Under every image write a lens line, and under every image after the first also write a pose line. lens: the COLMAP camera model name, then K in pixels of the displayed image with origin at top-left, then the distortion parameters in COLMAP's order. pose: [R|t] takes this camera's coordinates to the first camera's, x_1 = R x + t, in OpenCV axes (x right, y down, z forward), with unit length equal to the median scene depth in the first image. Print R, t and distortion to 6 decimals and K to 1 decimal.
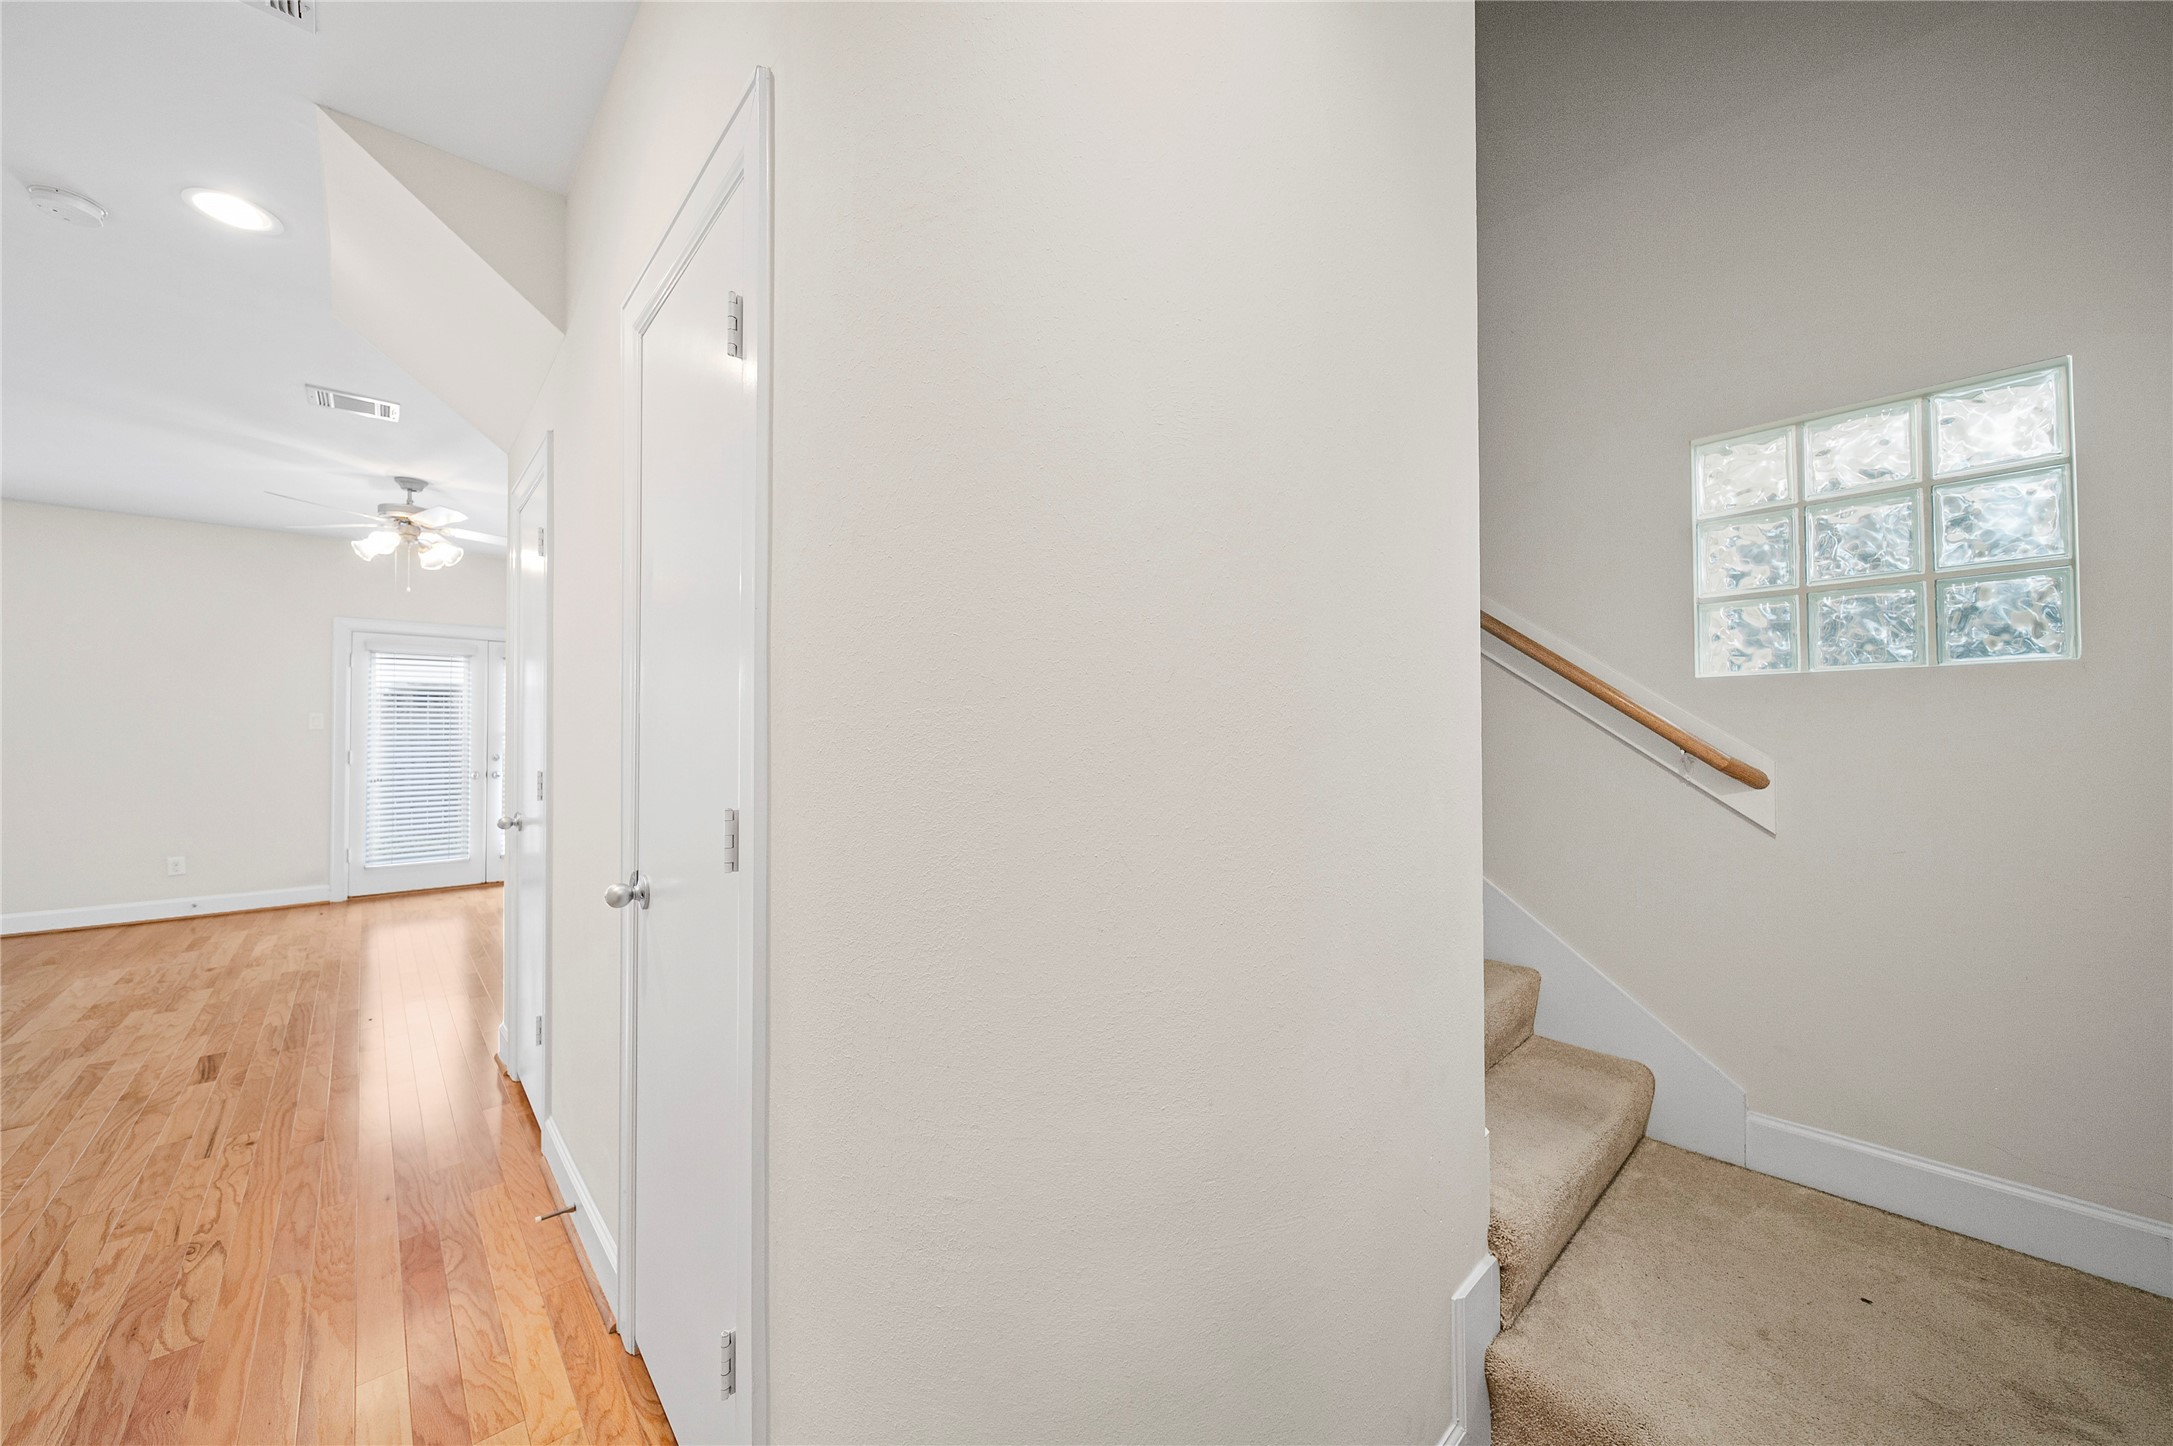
lens RADIAL K [[788.0, 0, 1093.3], [0, 788.0, 725.7], [0, 0, 1]] dist [-0.001437, 0.000019]
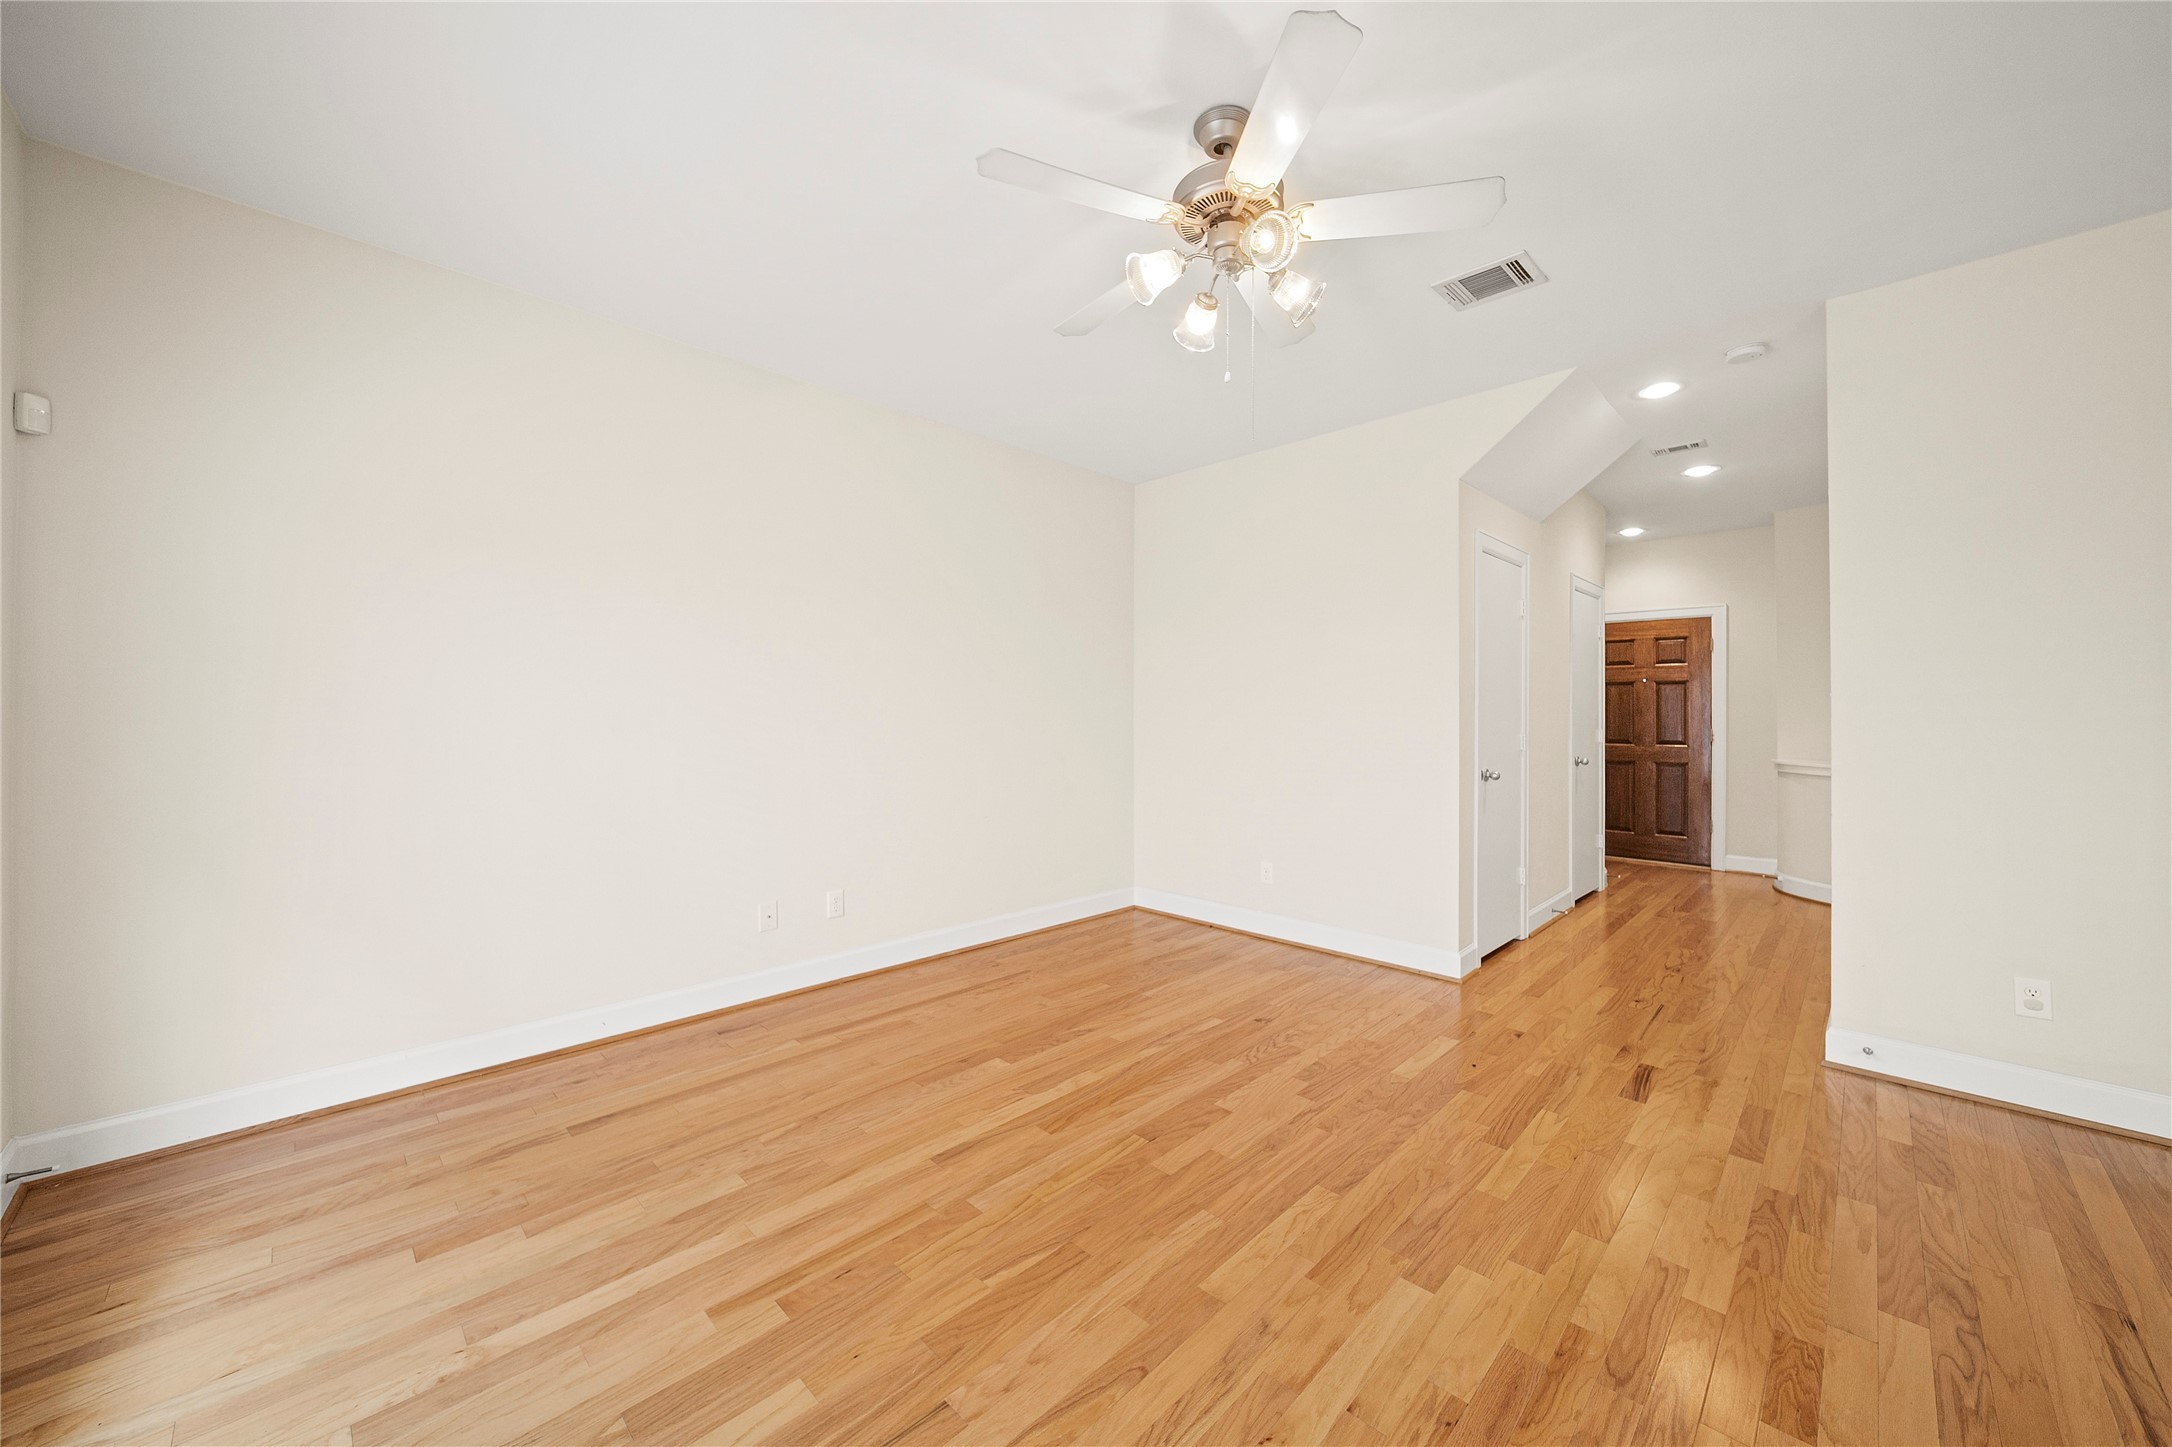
lens RADIAL K [[791.9, 0, 1101.2], [0, 791.9, 705.3], [0, 0, 1]] dist [-0.002085, -0.000326]
pose [[-0.053202, 0.008693, 0.998546, -1.820915], [-0.016058, 0.999825, -0.009560, 0.022187], [-0.998455, -0.016543, -0.053053, 1.523469]]
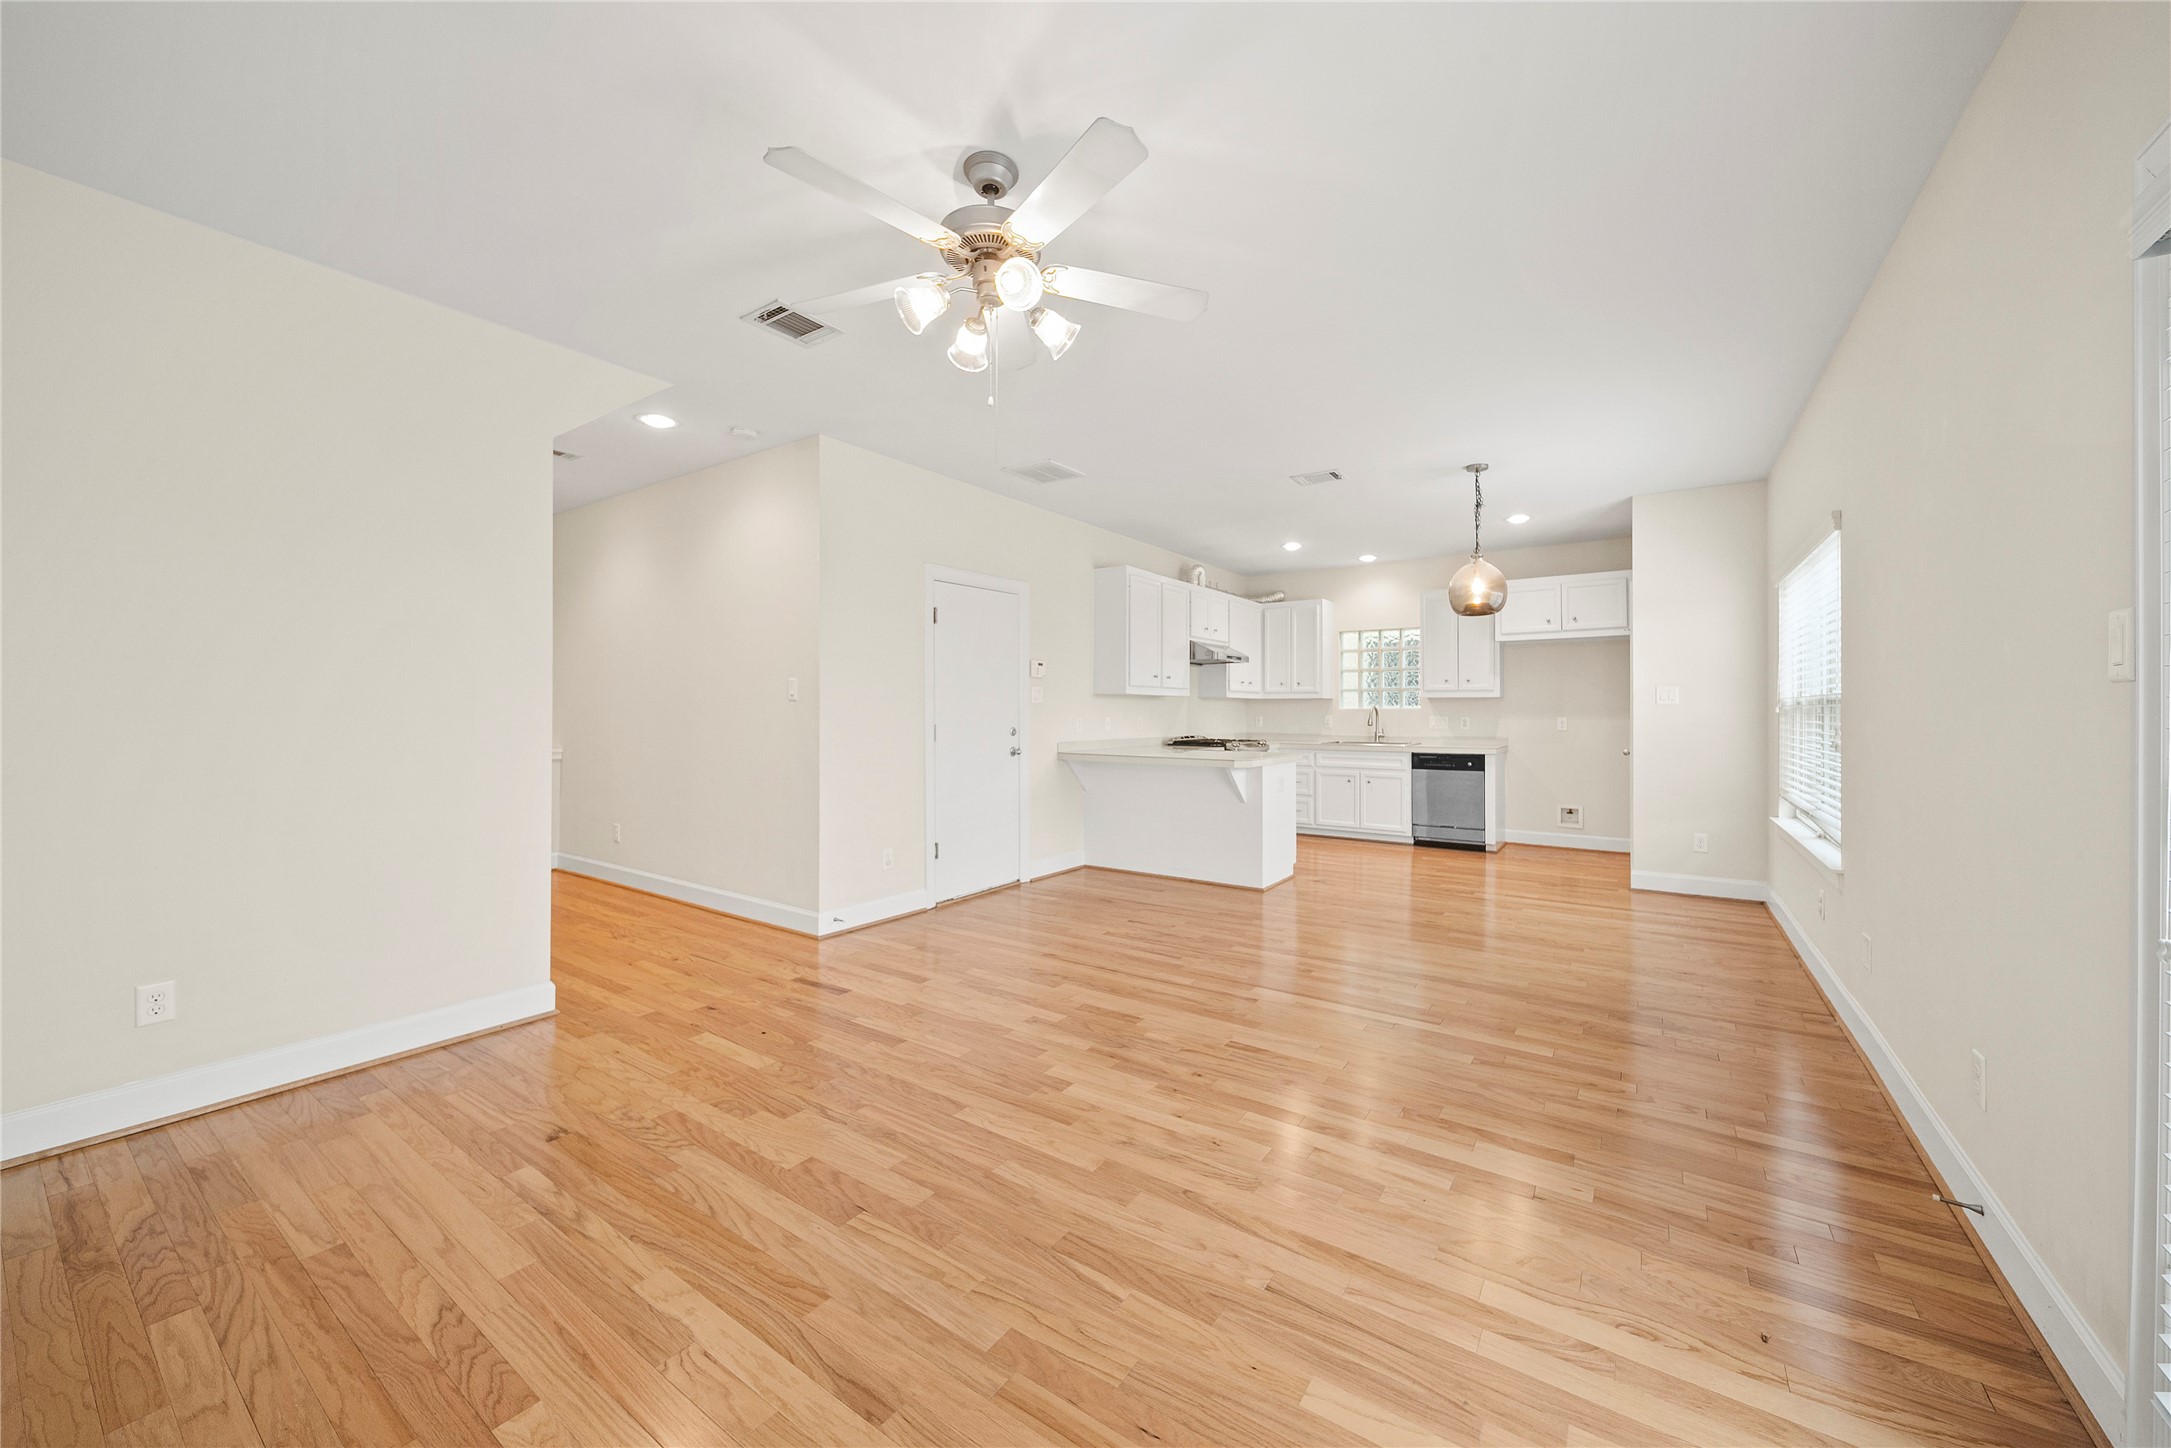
lens RADIAL K [[791.5, 0, 1100.7], [0, 791.5, 705.8], [0, 0, 1]] dist [-0.002085, -0.000326]
pose [[-0.974319, -0.004794, -0.225123, -1.154024], [-0.000840, 0.999844, -0.017658, 0.031441], [0.225172, -0.017016, -0.974170, 2.066264]]
